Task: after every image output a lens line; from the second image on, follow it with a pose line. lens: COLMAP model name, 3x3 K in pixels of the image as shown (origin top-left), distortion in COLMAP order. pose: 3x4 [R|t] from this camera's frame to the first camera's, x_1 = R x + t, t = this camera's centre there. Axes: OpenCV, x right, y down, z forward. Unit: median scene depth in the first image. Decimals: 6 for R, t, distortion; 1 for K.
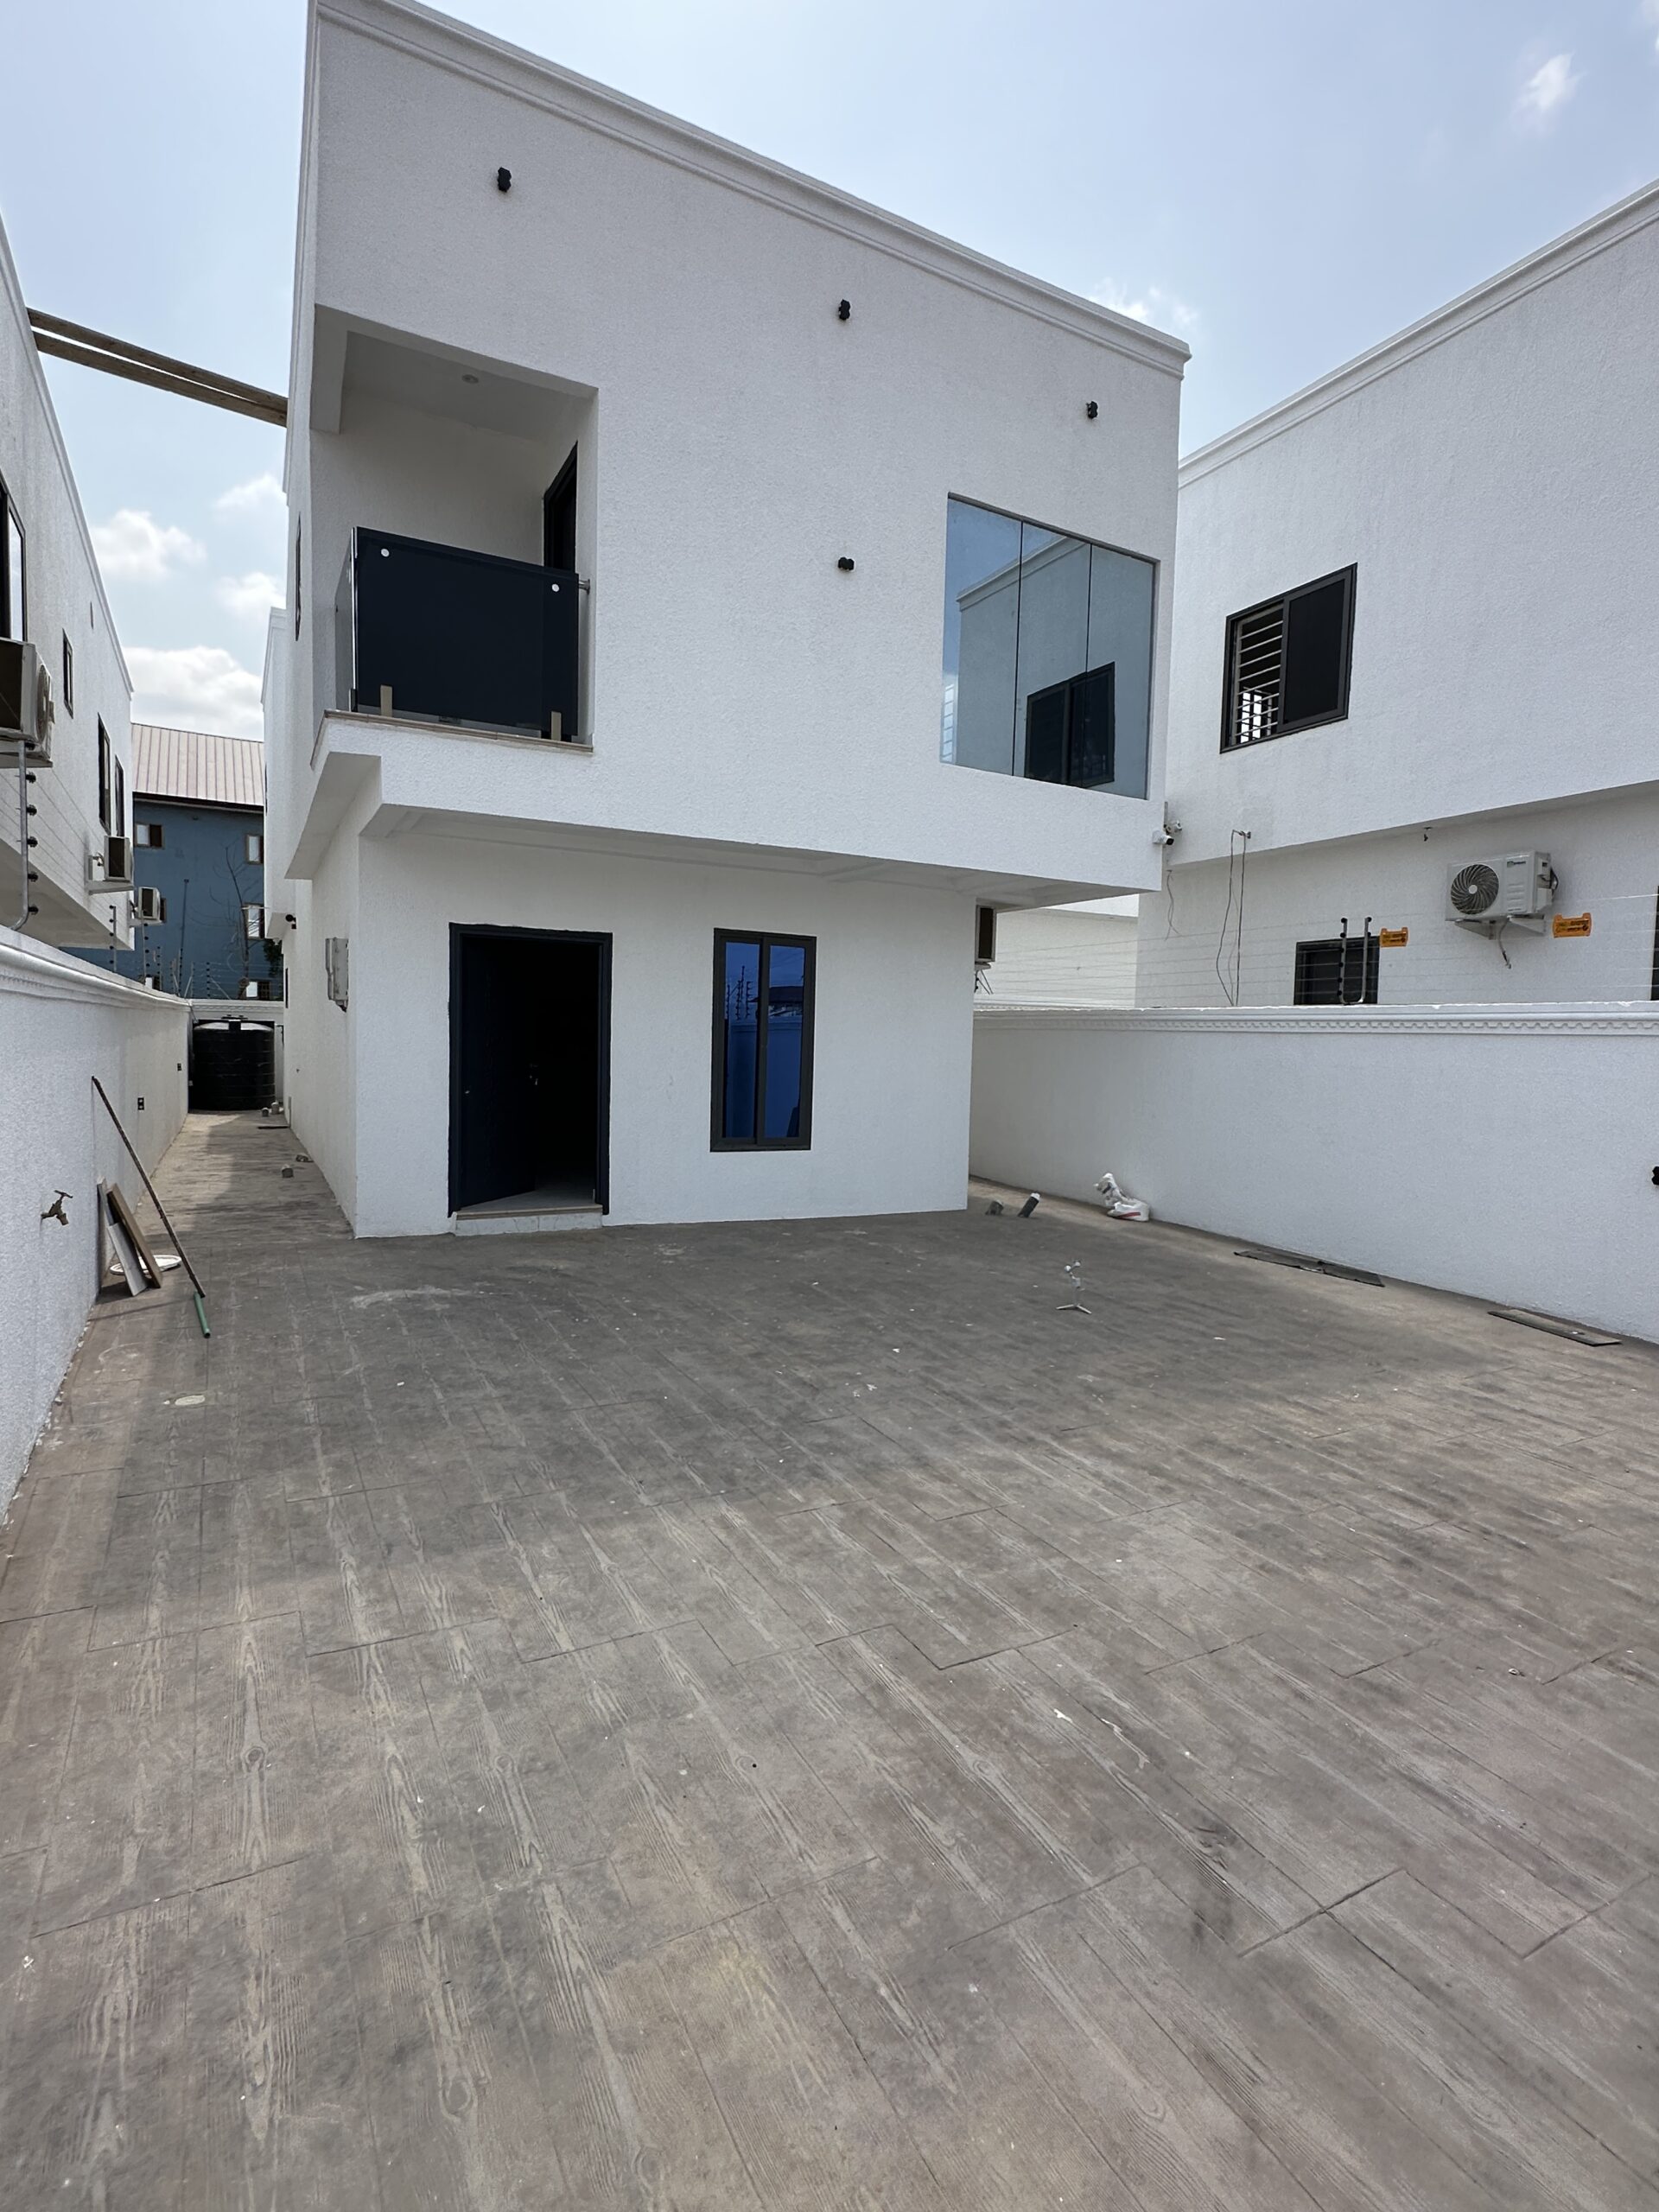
lens RADIAL K [[1095.1, 0, 832.6], [0, 1095.1, 1100.9], [0, 0, 1]] dist [-0.003216, -0.000217]
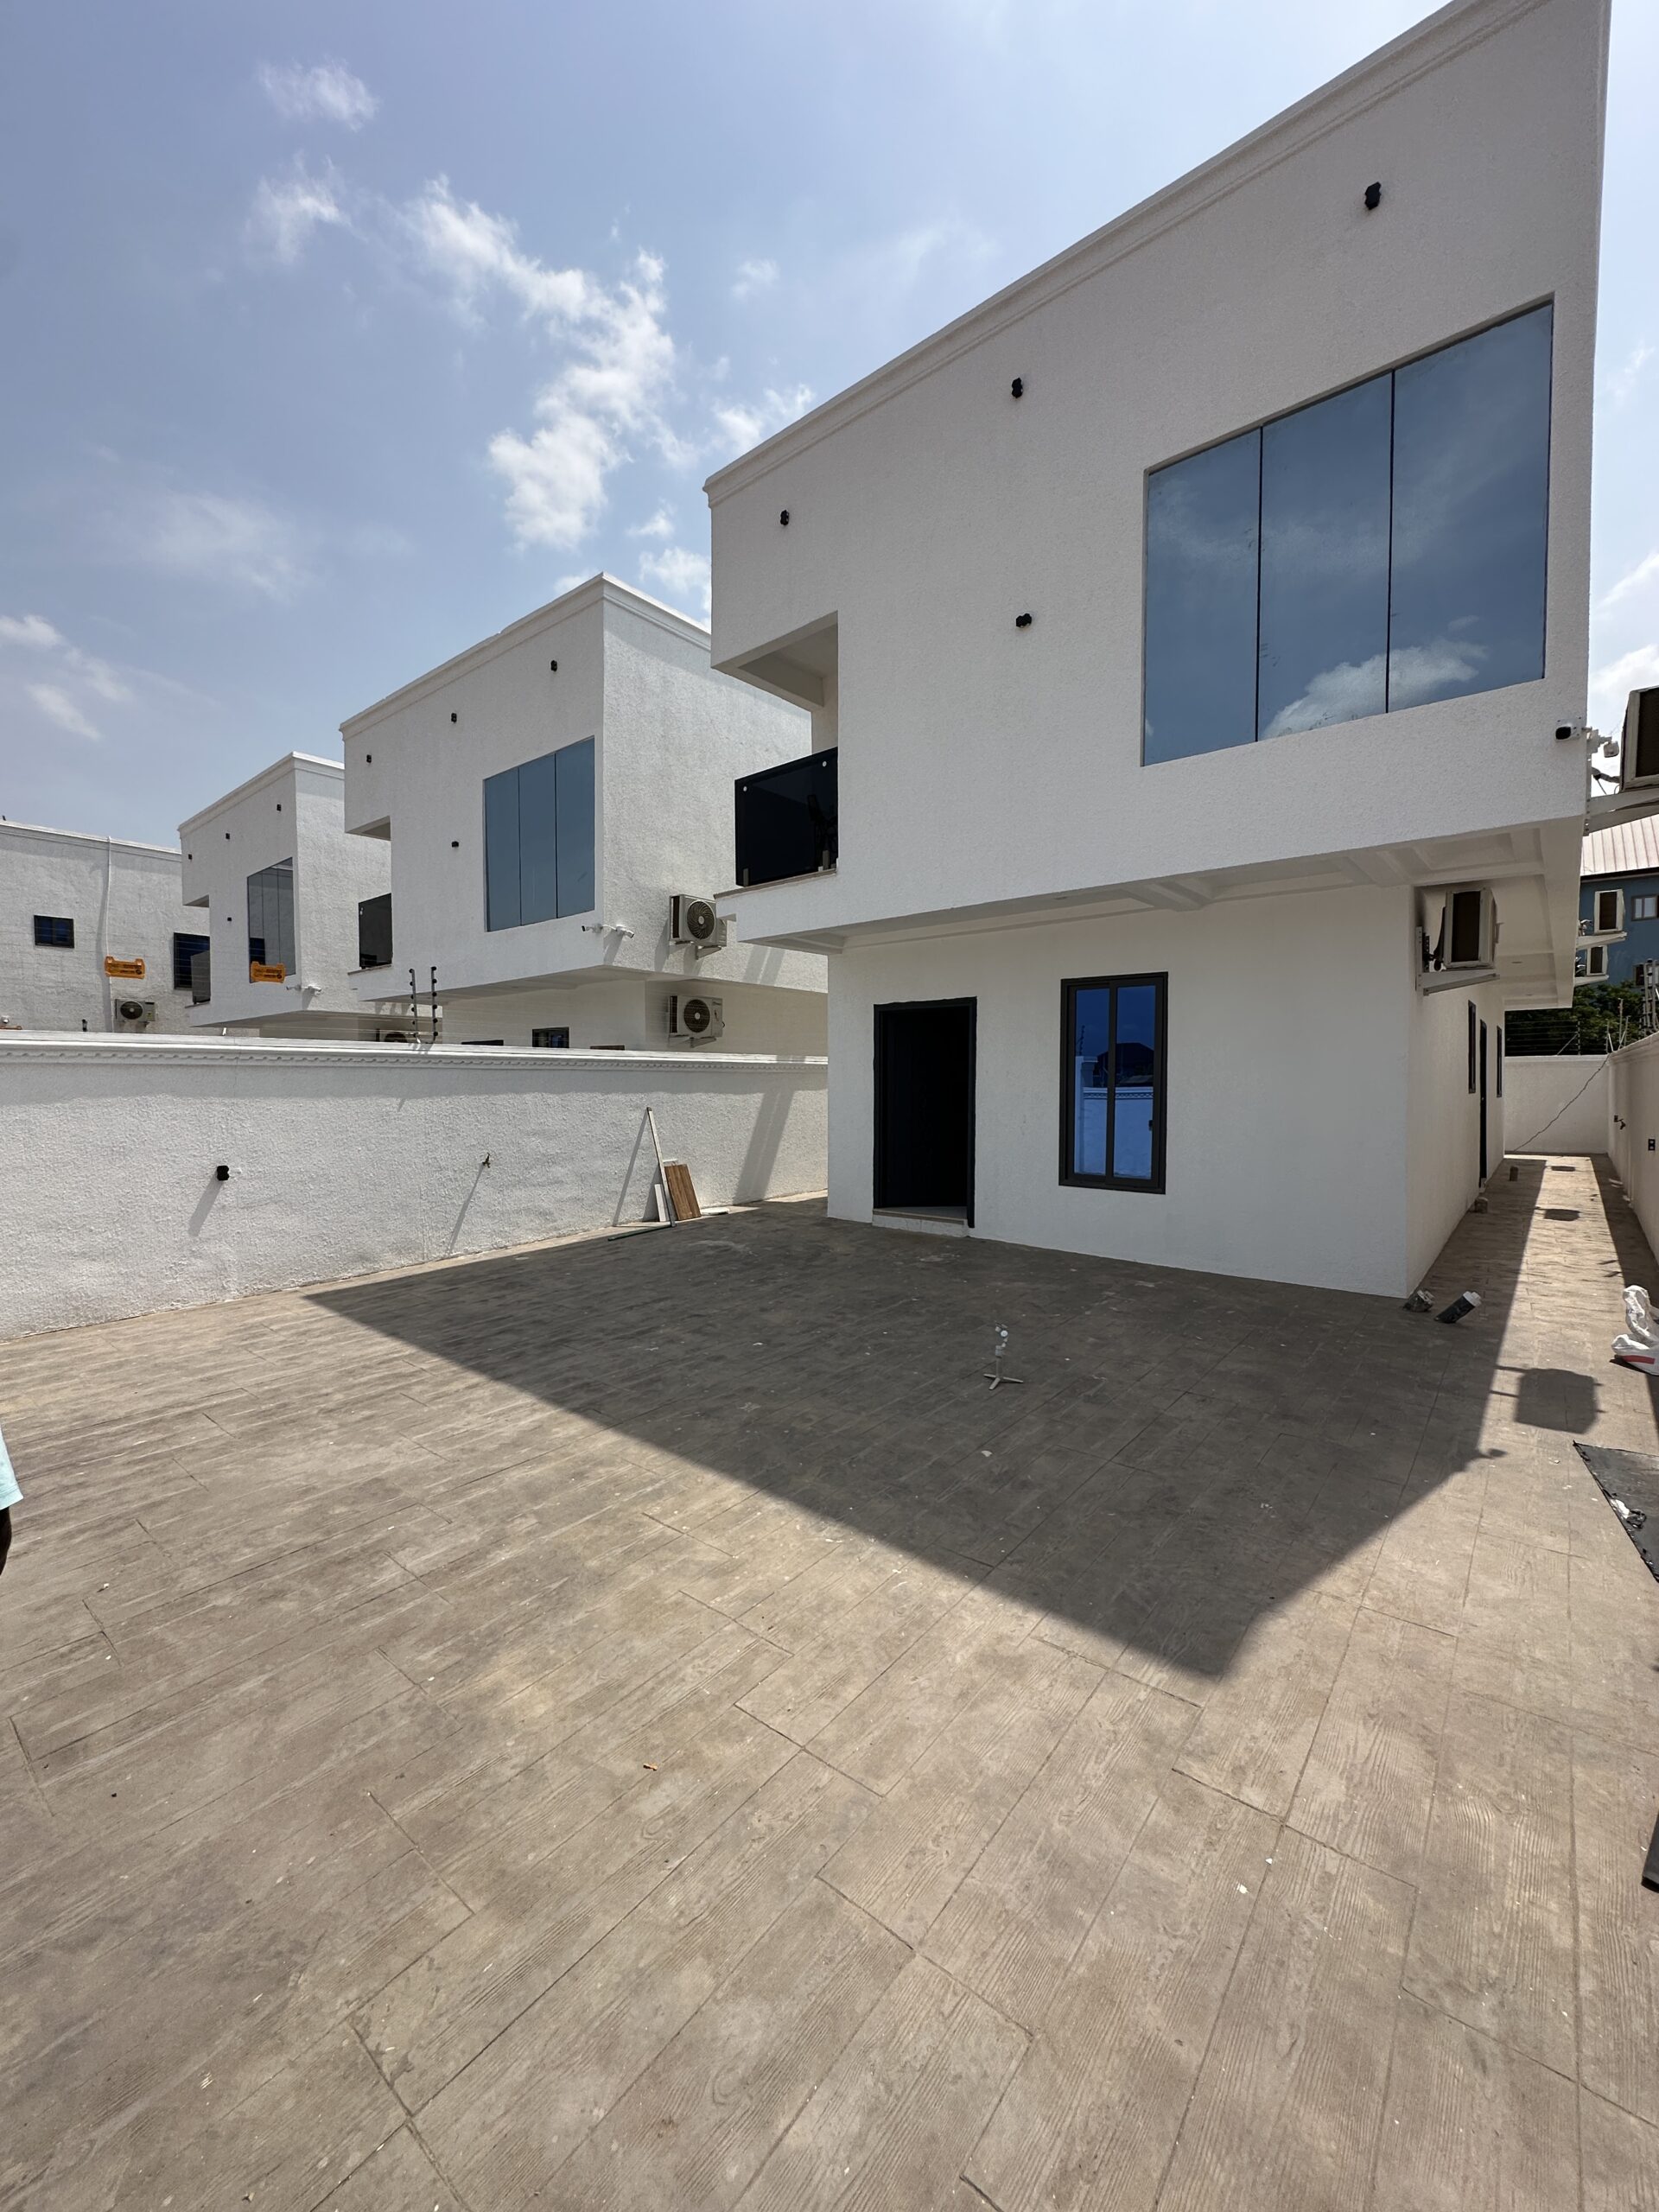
lens RADIAL K [[887.3, 0, 829.5], [0, 887.3, 1106.0], [0, 0, 1]] dist [-0.005441, 0.001127]
pose [[0.372602, -0.001811, -0.927990, 1.045966], [-0.043195, 0.998880, -0.019293, -0.008845], [0.926986, 0.047273, 0.372106, 0.778760]]
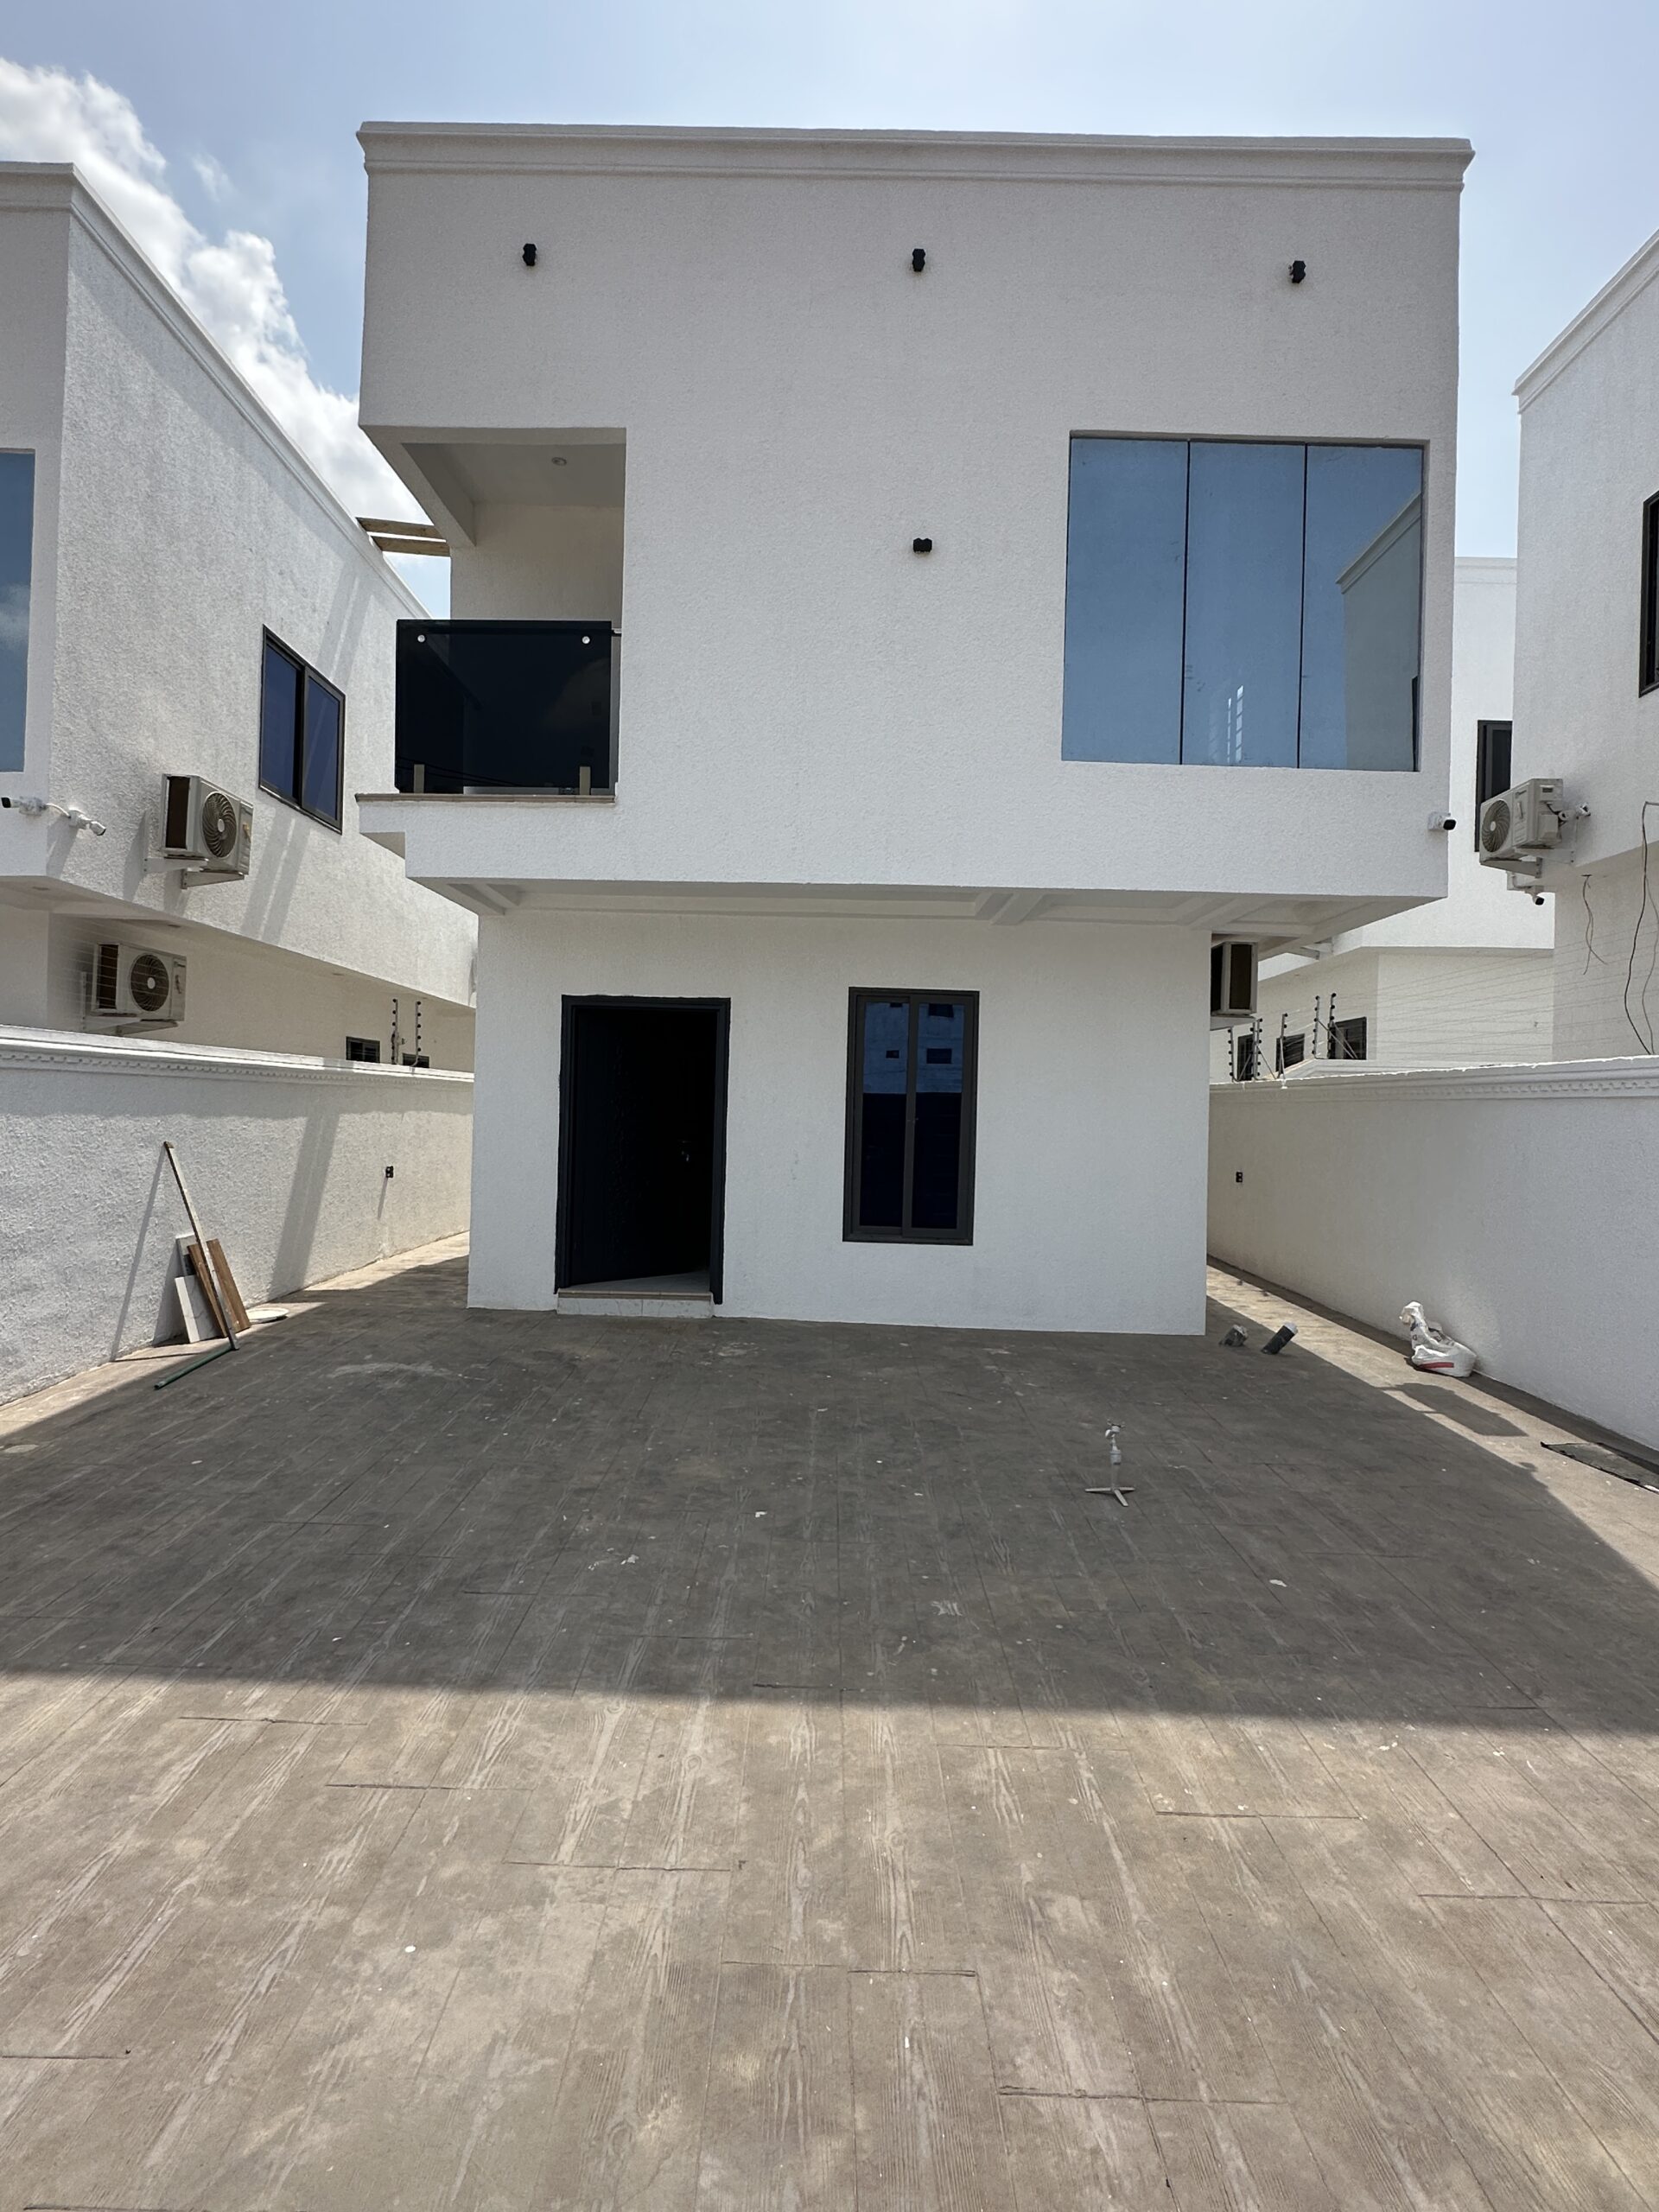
lens RADIAL K [[1097.1, 0, 829.5], [0, 1097.1, 1106.0], [0, 0, 1]] dist [-0.002505, -0.000227]
pose [[0.876598, -0.007663, -0.481163, 0.509267], [-0.028913, 0.997228, -0.068556, -0.001409], [0.480355, 0.074008, 0.873946, 0.377143]]
